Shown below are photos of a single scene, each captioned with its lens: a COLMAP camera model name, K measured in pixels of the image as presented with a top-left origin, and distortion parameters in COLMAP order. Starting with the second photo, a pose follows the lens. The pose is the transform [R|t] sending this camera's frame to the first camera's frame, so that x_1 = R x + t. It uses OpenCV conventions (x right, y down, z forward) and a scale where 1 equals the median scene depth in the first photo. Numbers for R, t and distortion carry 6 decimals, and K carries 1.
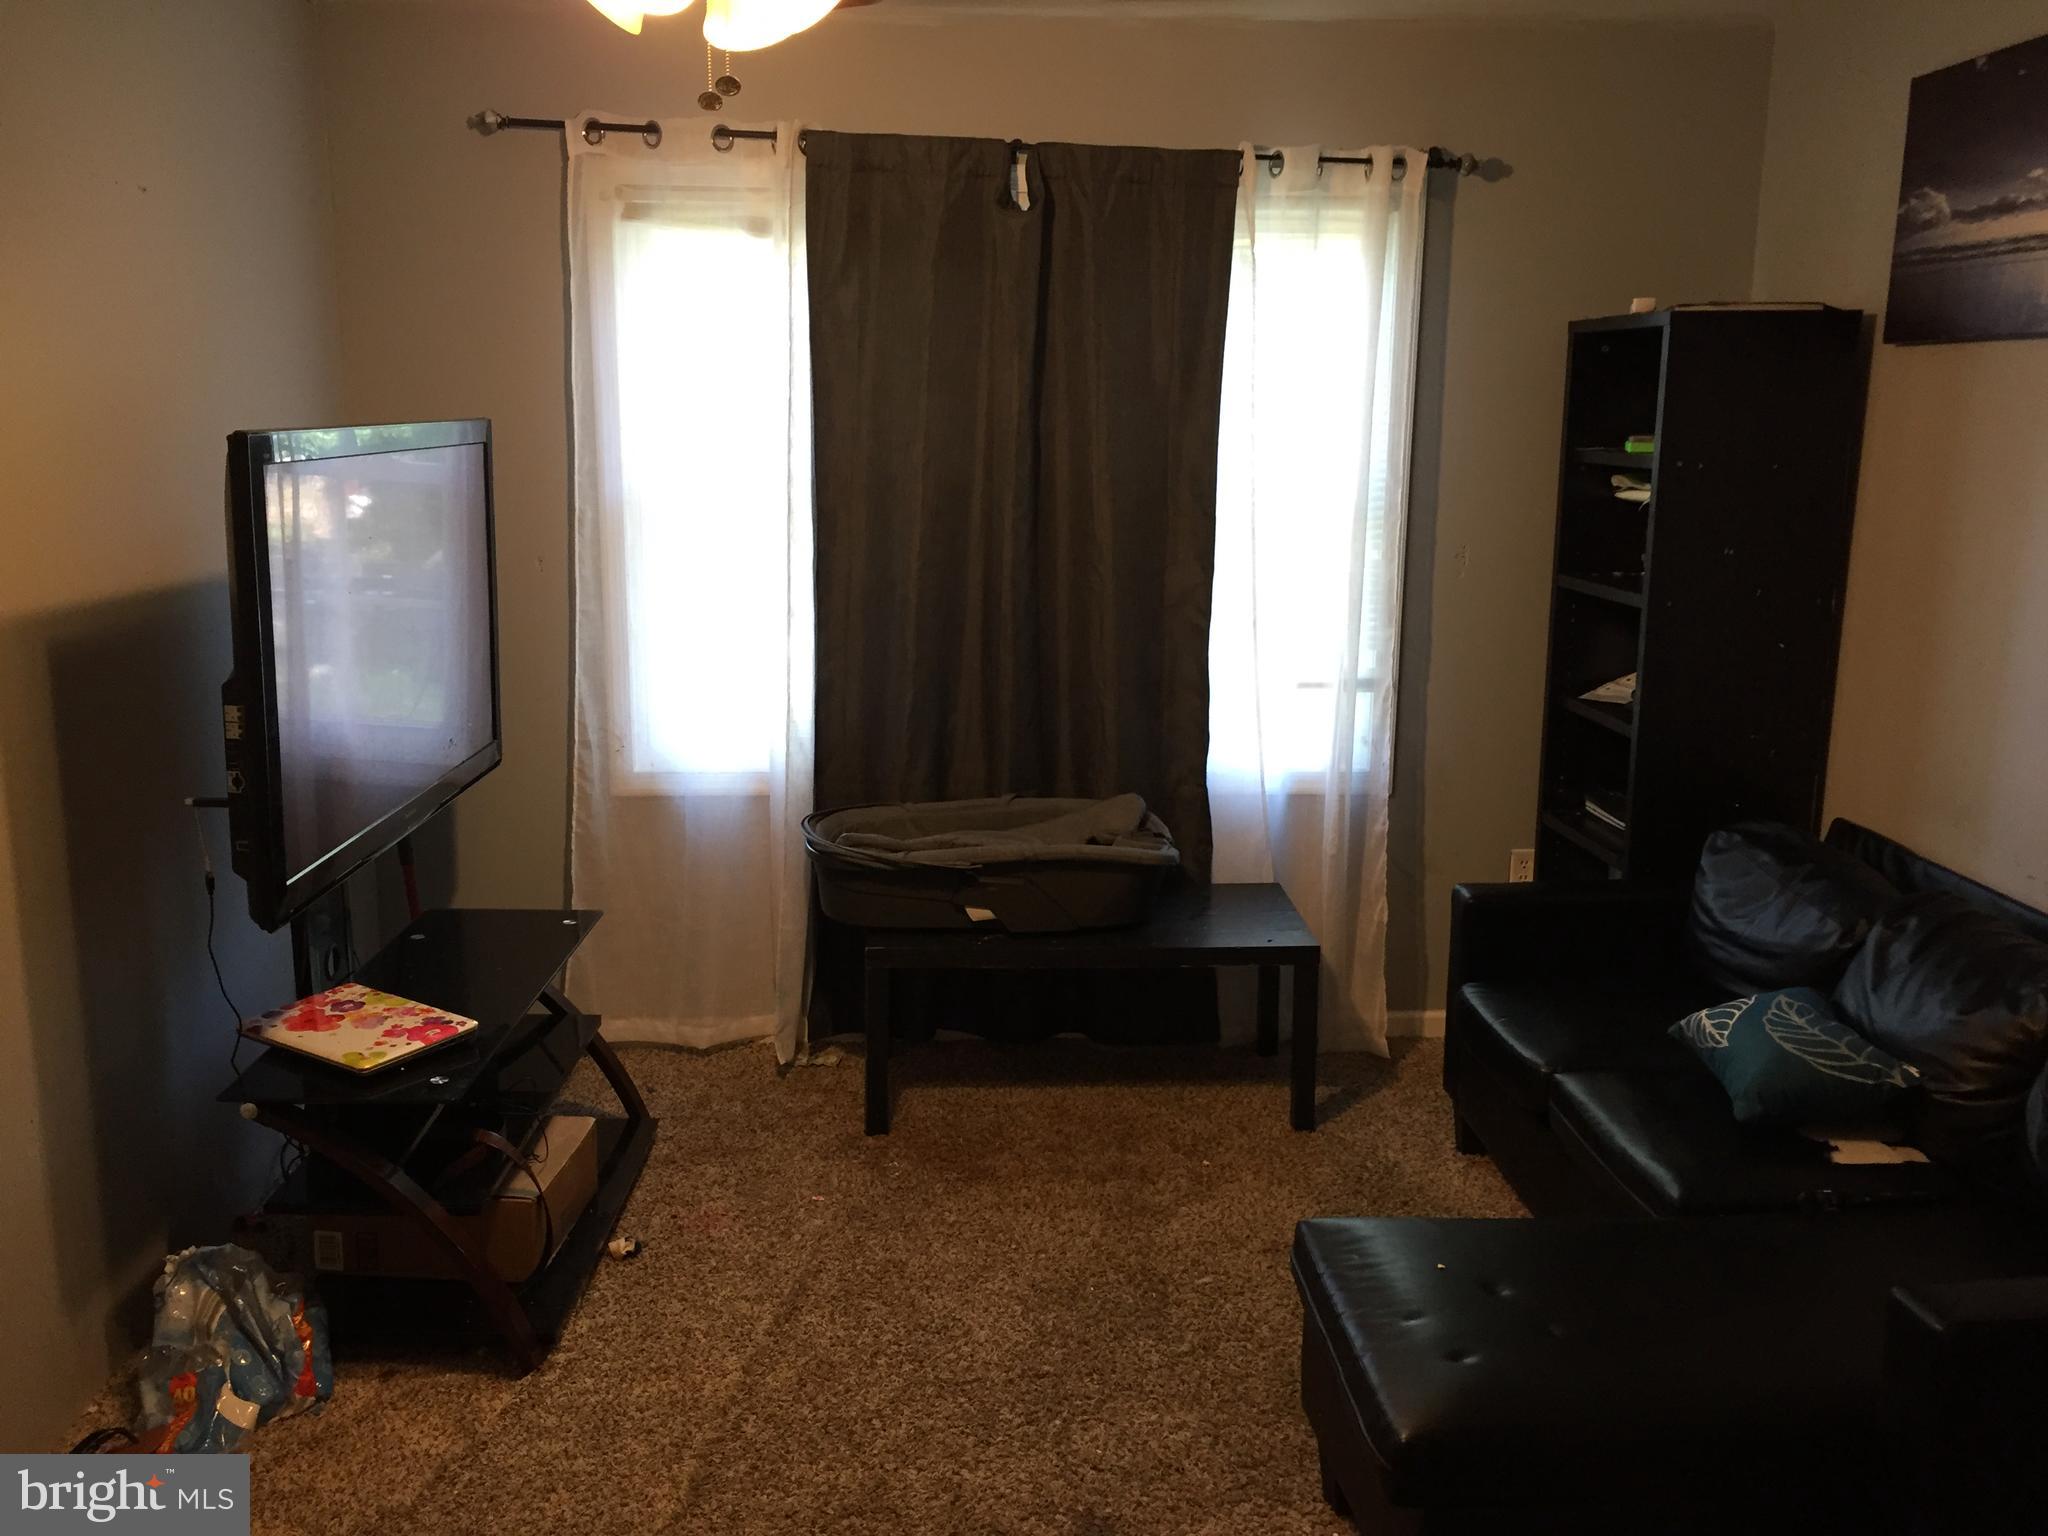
lens RADIAL K [[1758.4, 0, 1024.0], [0, 1758.4, 768.0], [0, 0, 1]] dist [0.076477, -0.093953]
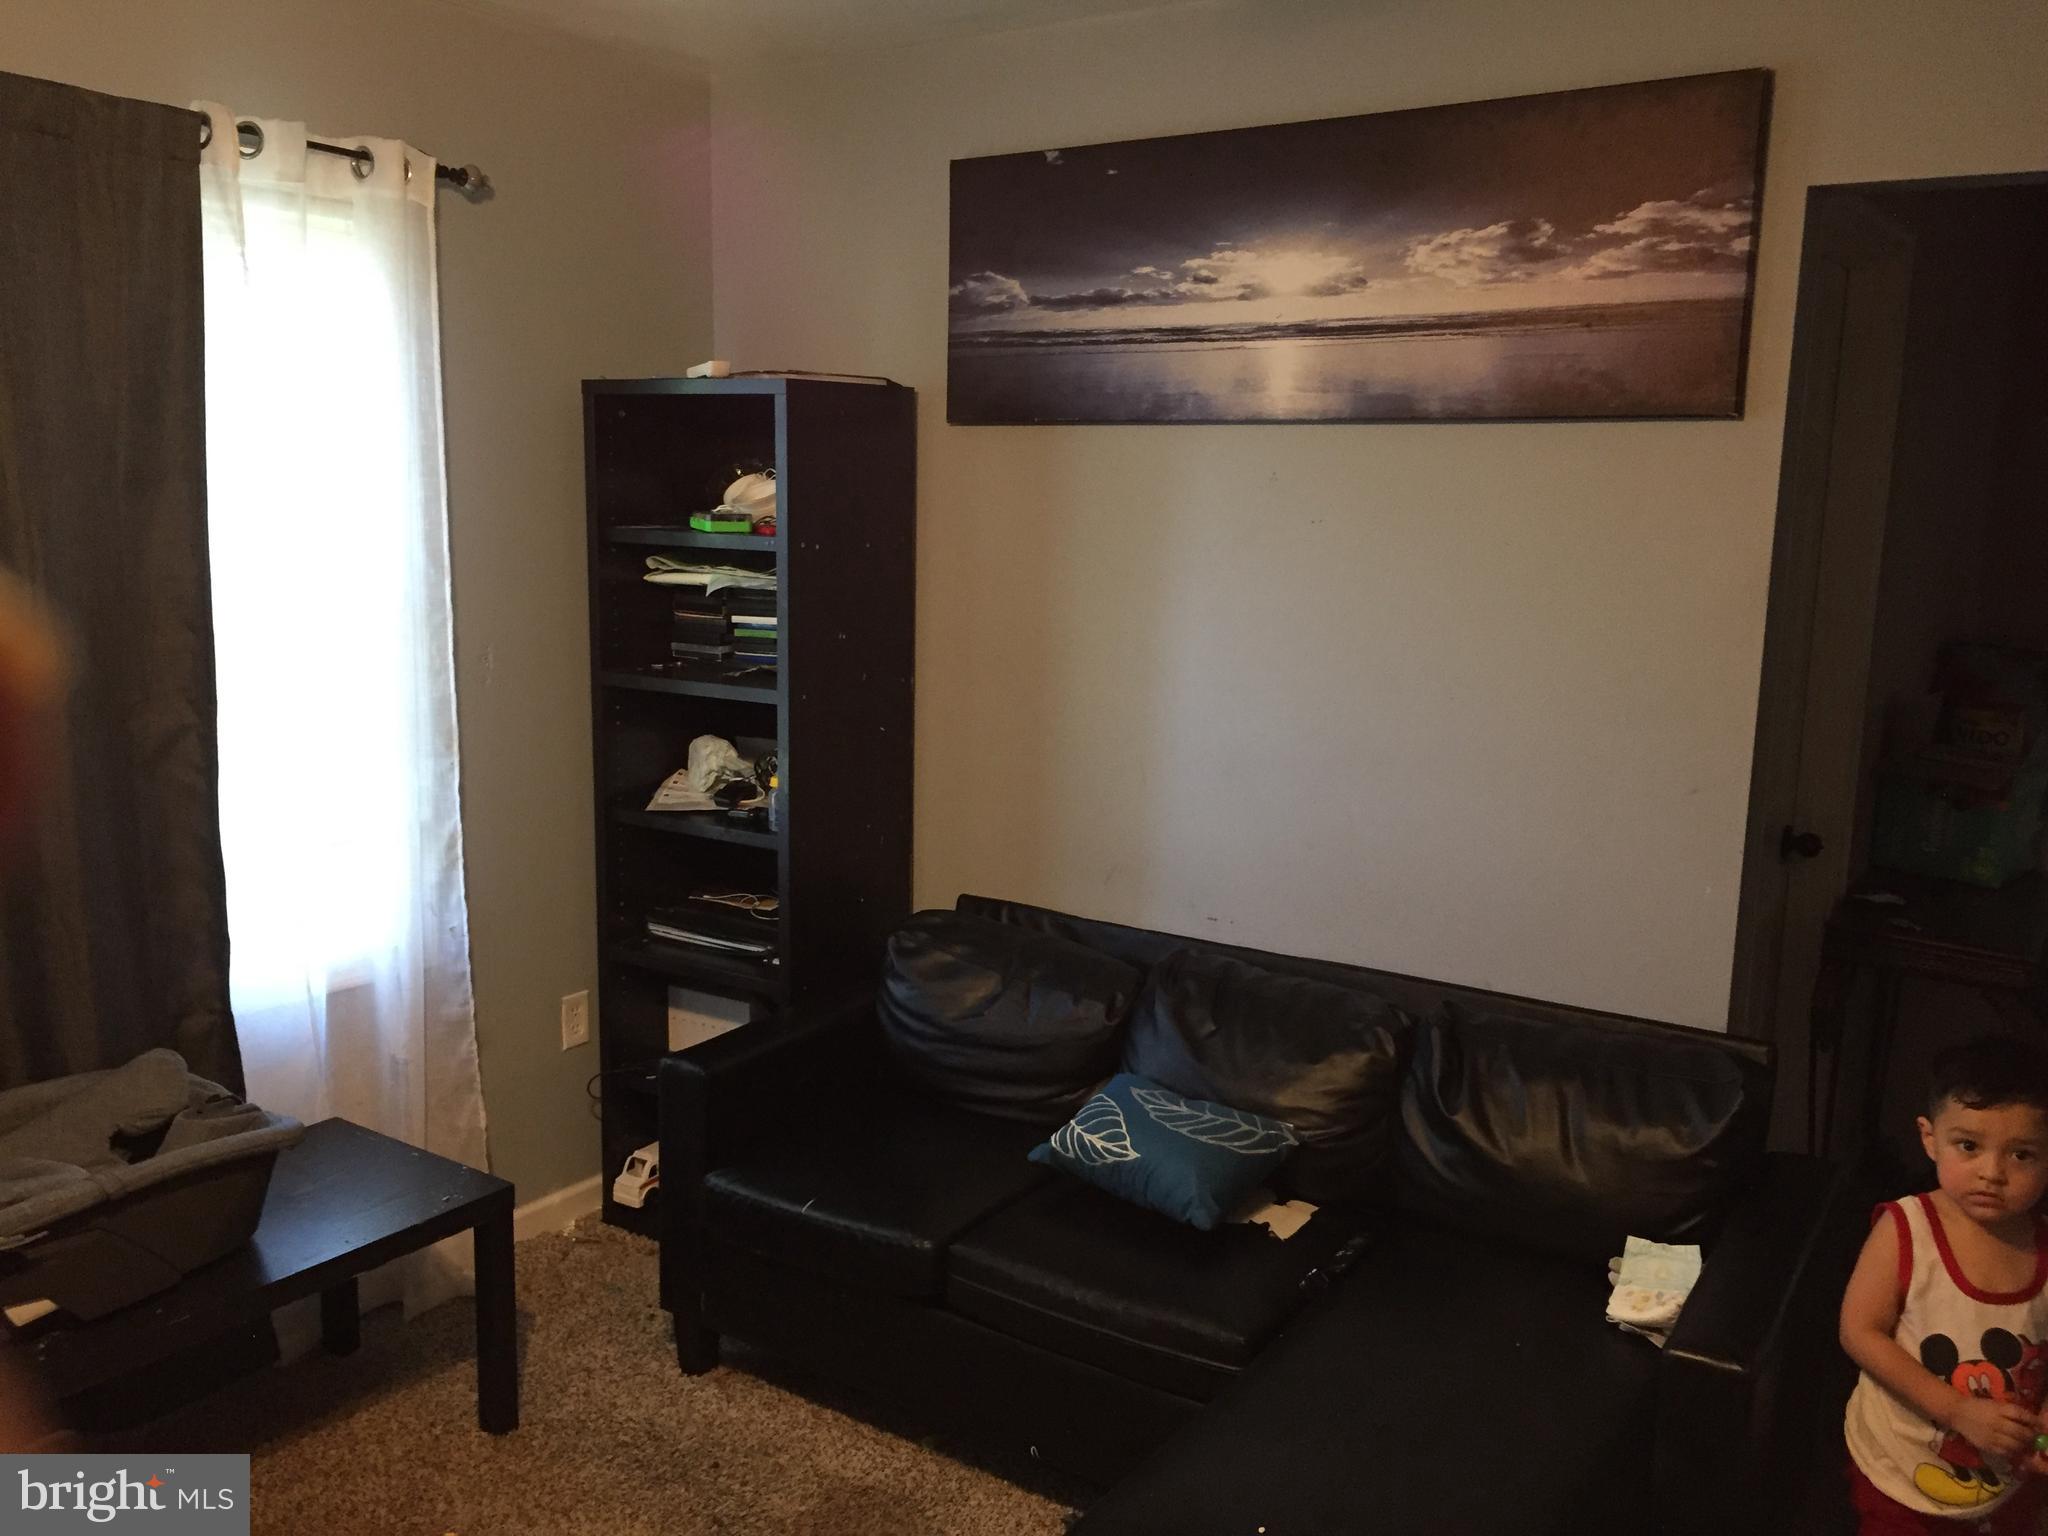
lens RADIAL K [[1758.4, 0, 1024.0], [0, 1758.4, 768.0], [0, 0, 1]] dist [0.076477, -0.093953]
pose [[0.607752, -0.127005, 0.783905, -0.301715], [0.149030, 0.987831, 0.044503, -0.084983], [-0.780018, 0.089779, 0.619283, 0.375534]]
